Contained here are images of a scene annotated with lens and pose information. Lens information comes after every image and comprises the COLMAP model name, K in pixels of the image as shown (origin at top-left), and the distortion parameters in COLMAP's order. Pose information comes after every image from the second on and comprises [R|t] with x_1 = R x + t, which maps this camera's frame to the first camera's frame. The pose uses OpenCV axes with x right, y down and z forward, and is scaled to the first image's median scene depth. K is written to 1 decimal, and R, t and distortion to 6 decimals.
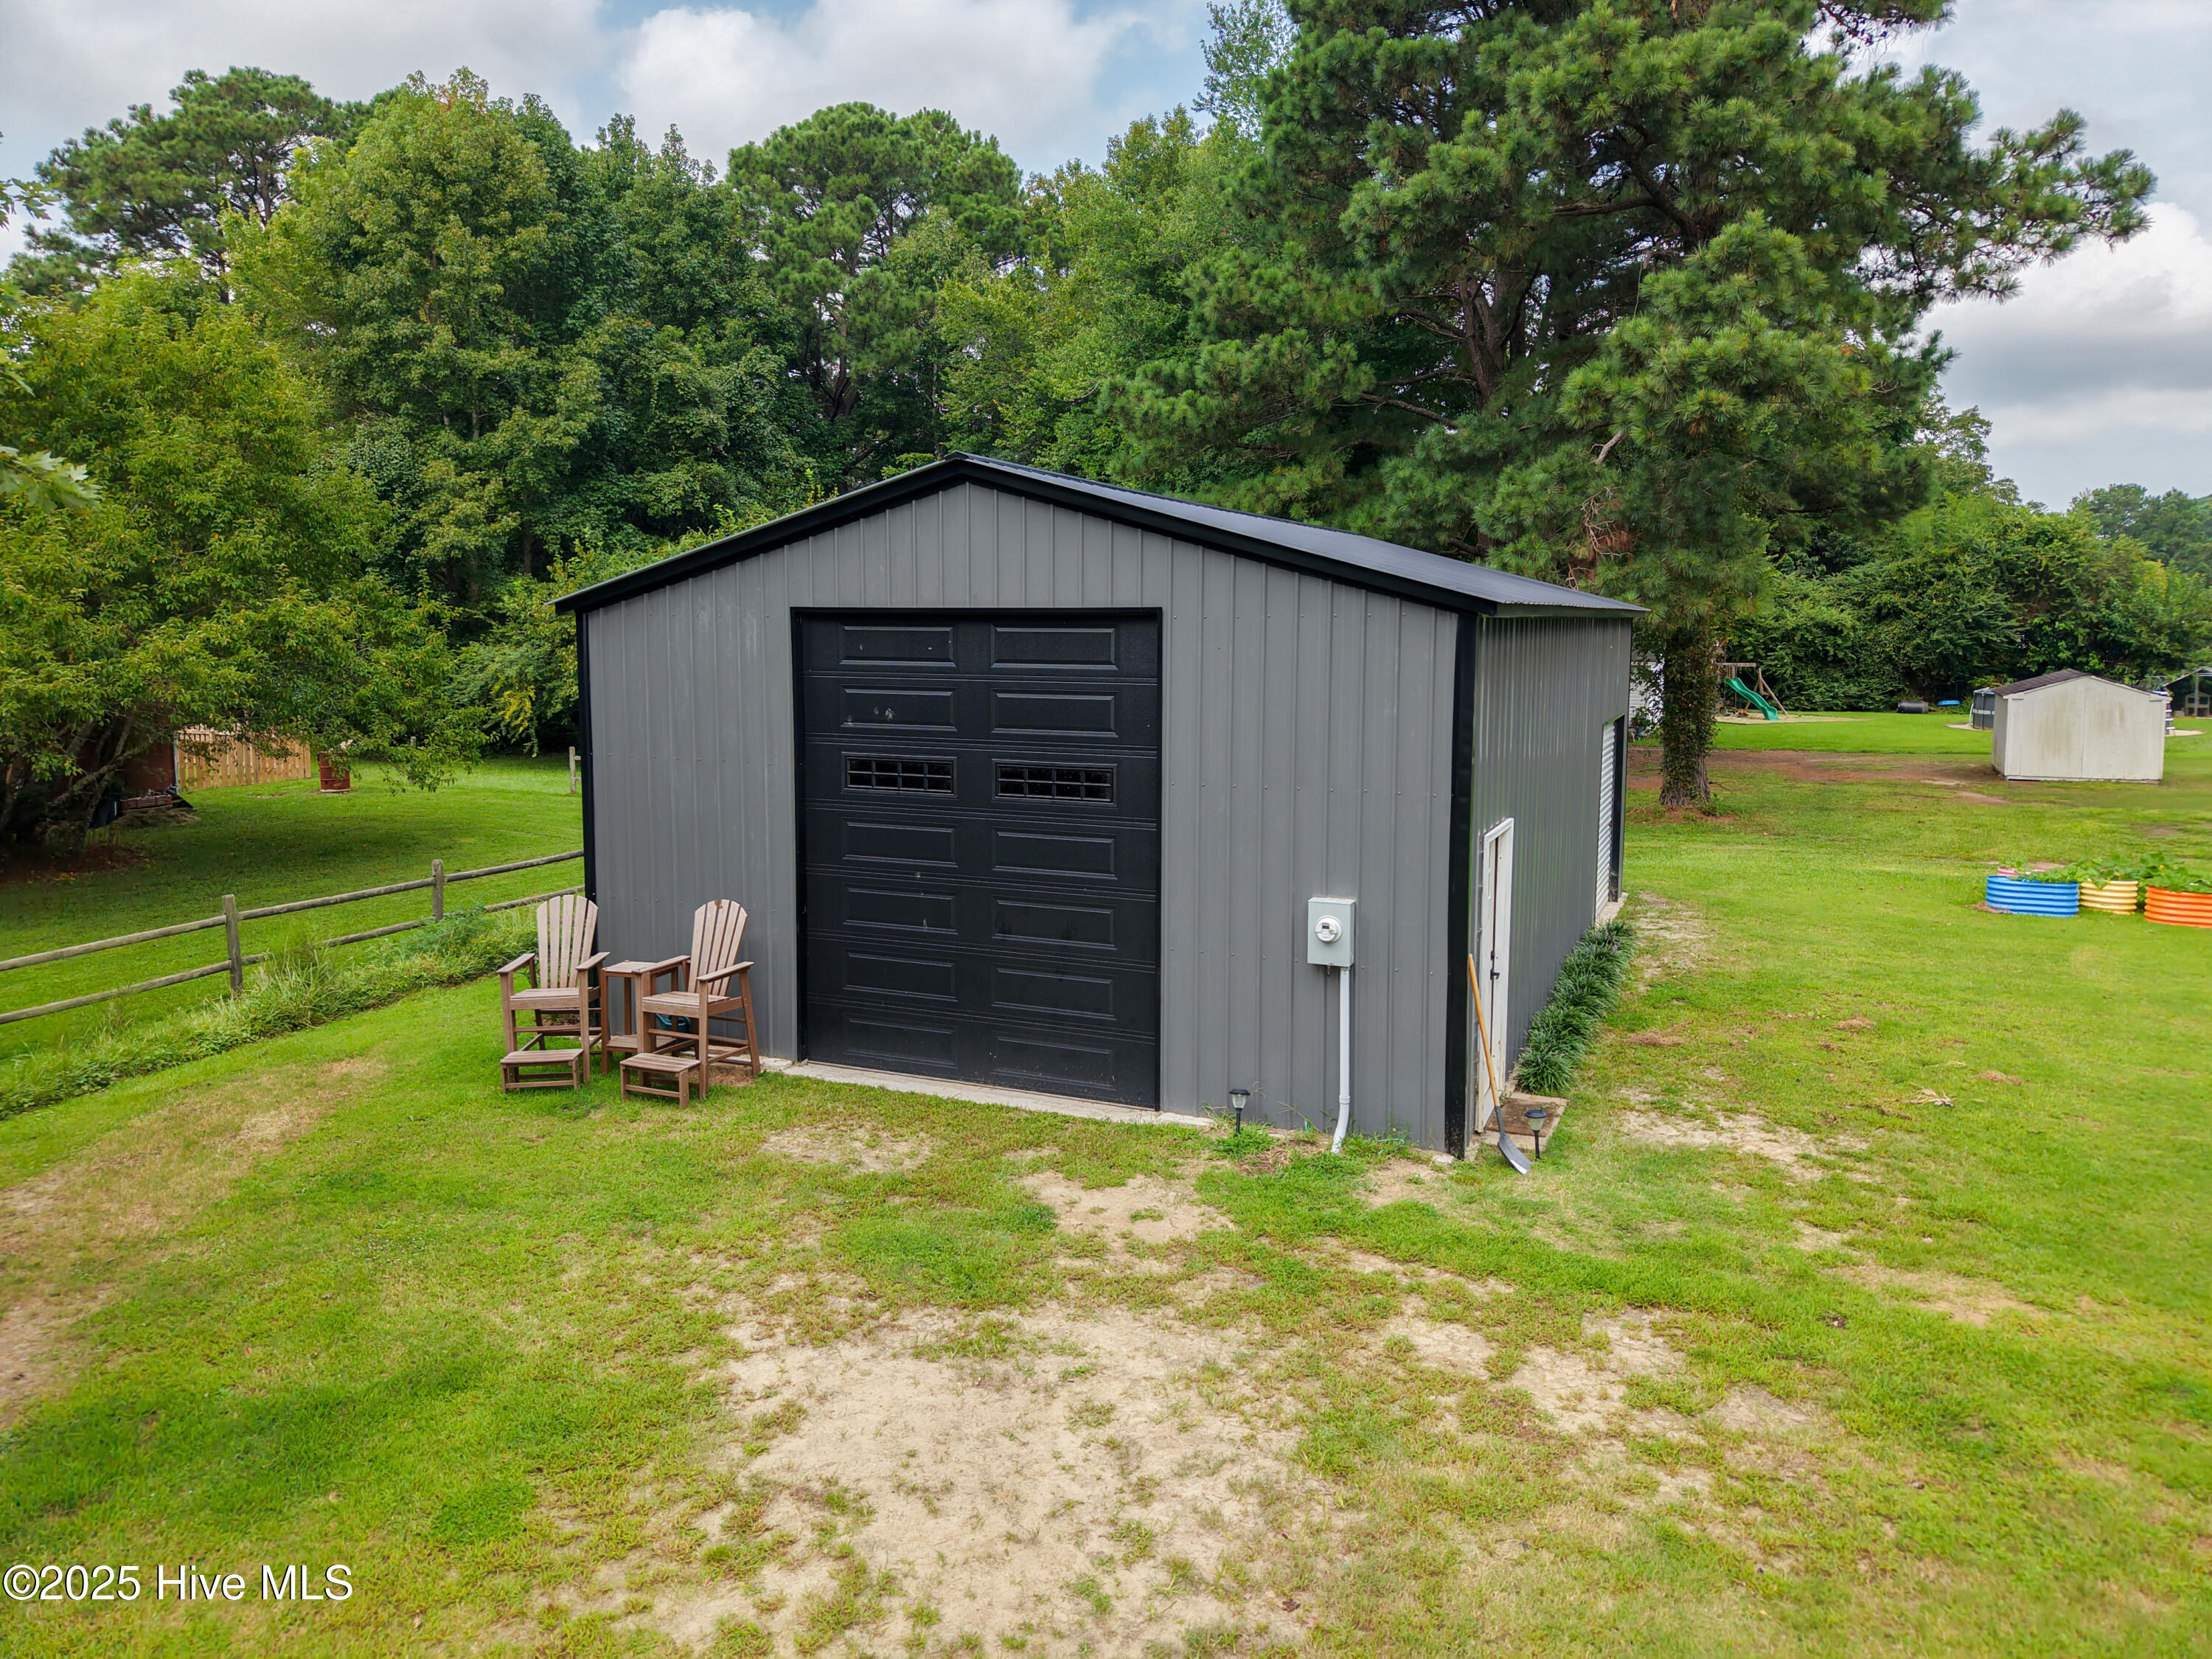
lens RADIAL K [[1520.0, 0, 1160.6], [0, 1520.0, 724.7], [0, 0, 1]] dist [0.023471, -0.021710]
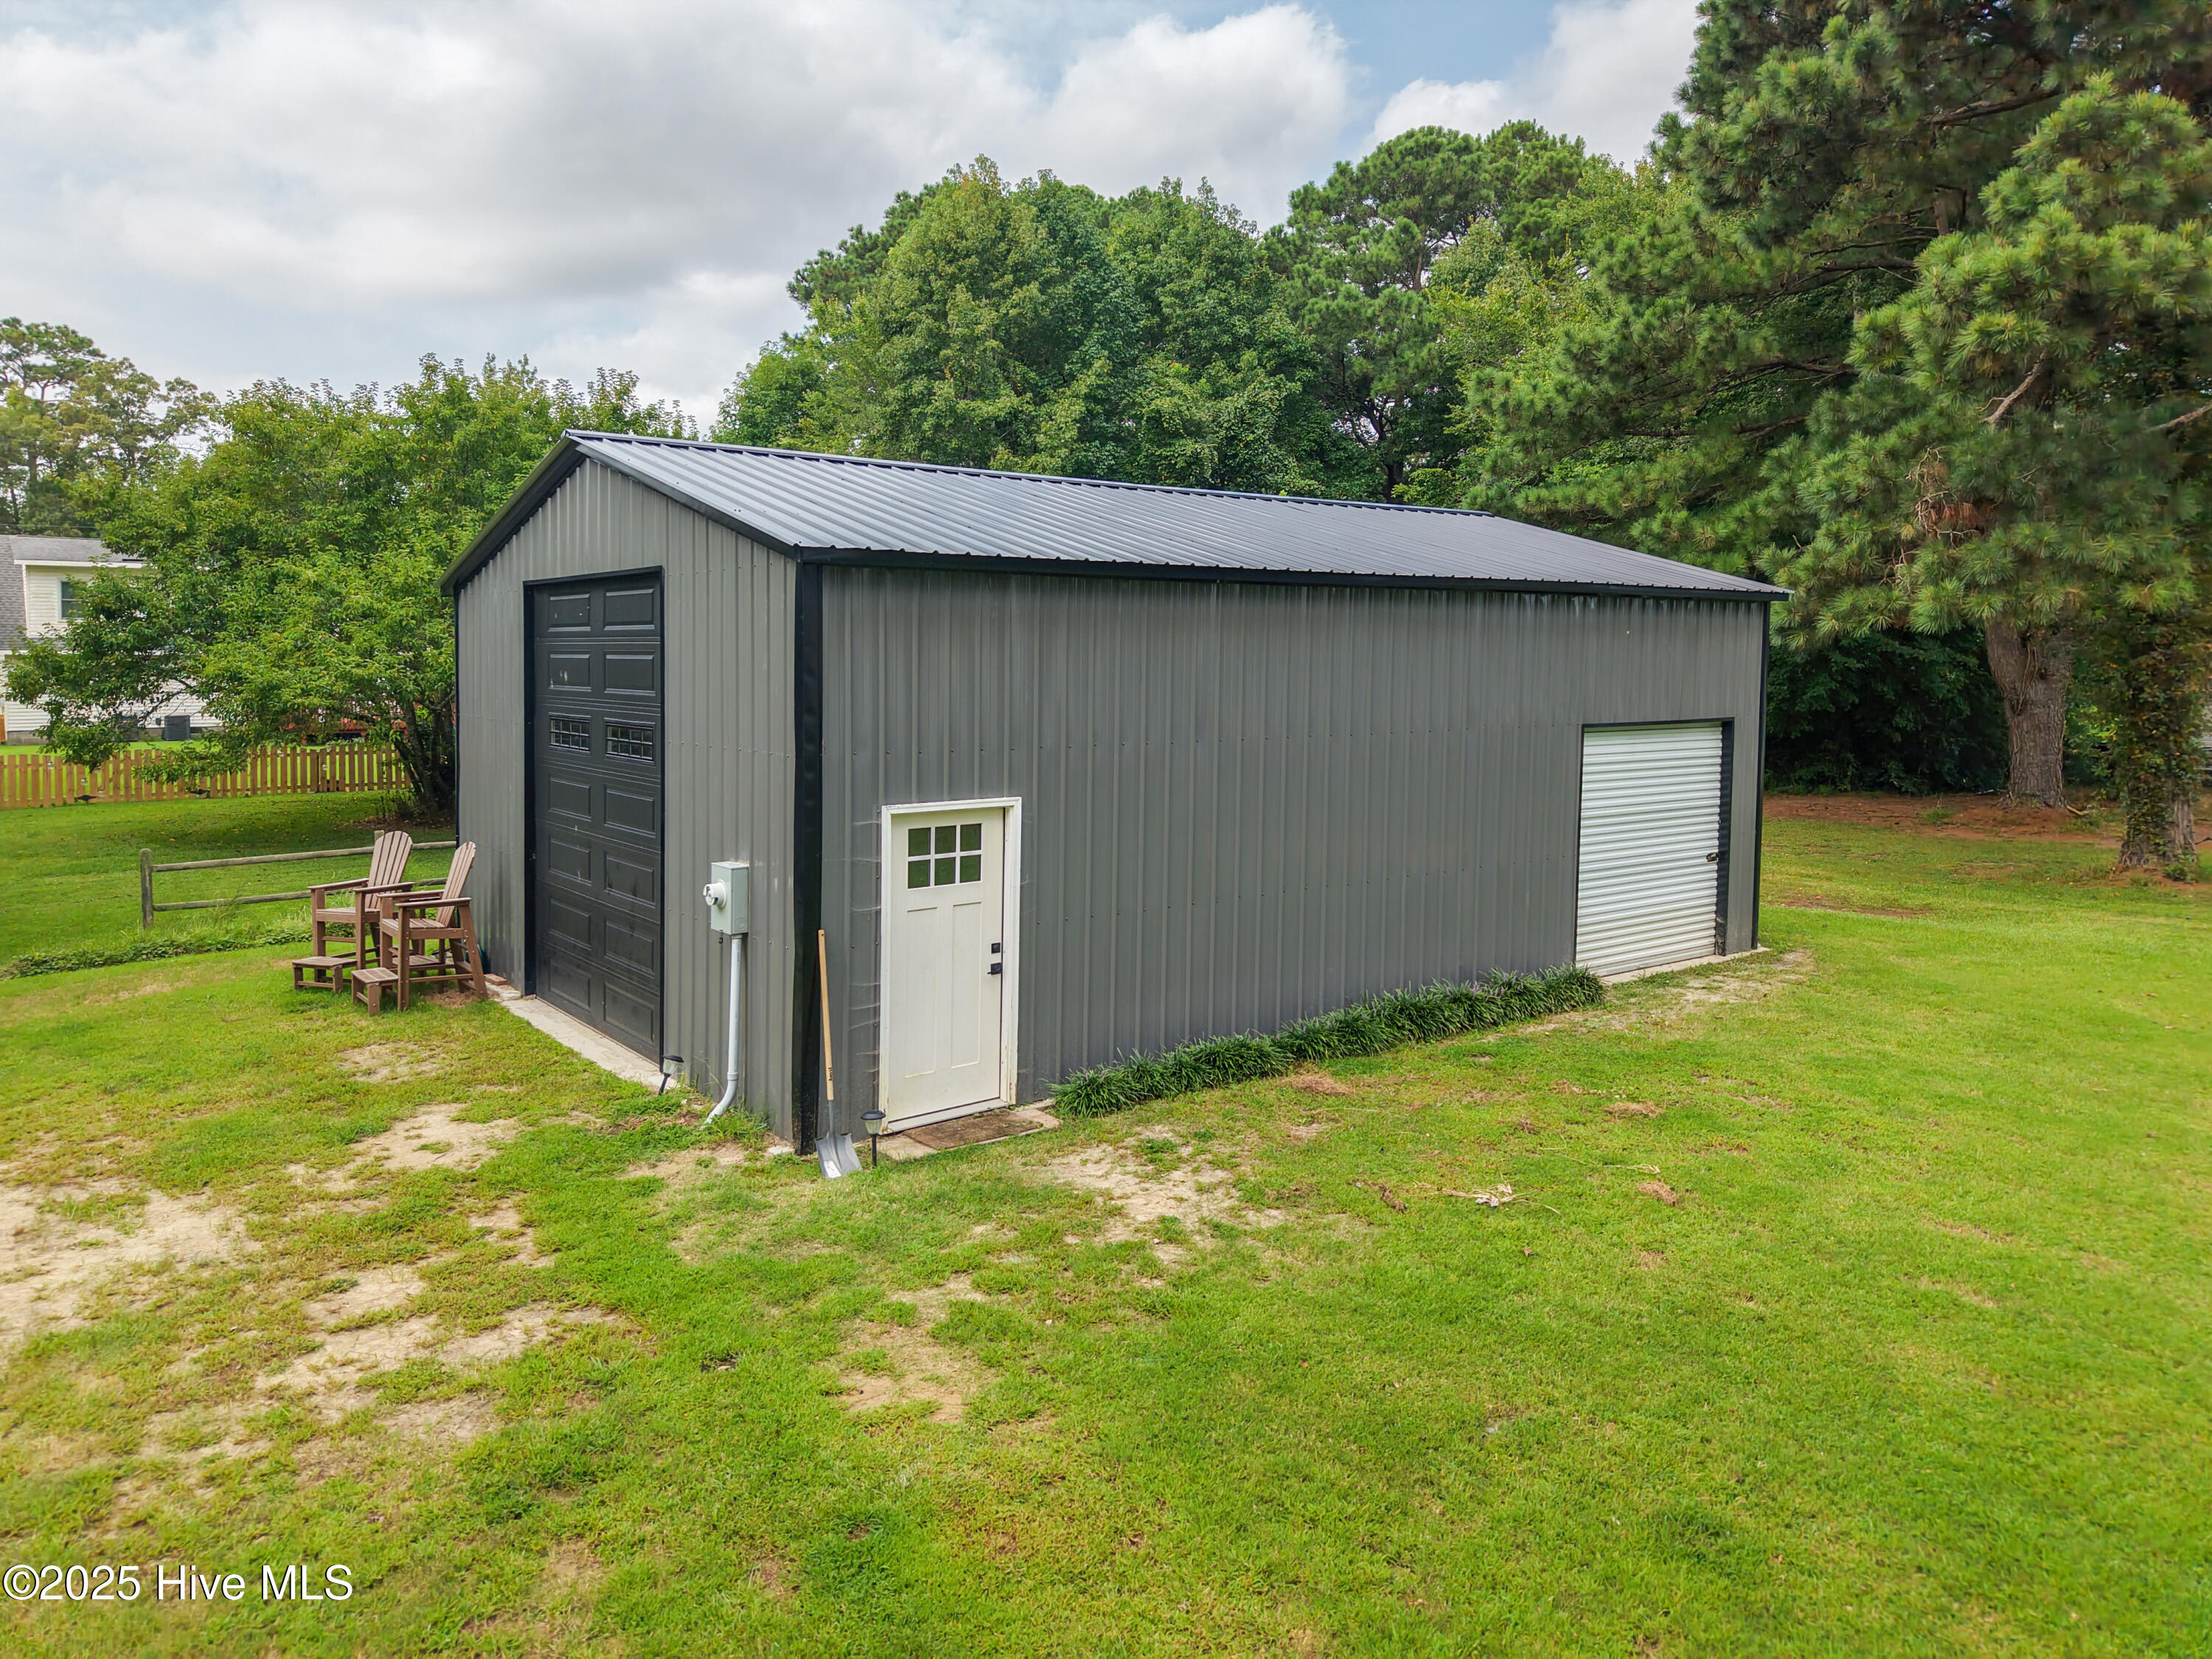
lens RADIAL K [[1520.0, 0, 1160.6], [0, 1520.0, 724.7], [0, 0, 1]] dist [0.023471, -0.021710]
pose [[0.878567, 0.022116, -0.477106, 0.704145], [-0.032637, 0.999372, -0.013773, 0.025473], [0.476502, 0.027671, 0.878738, 0.240521]]
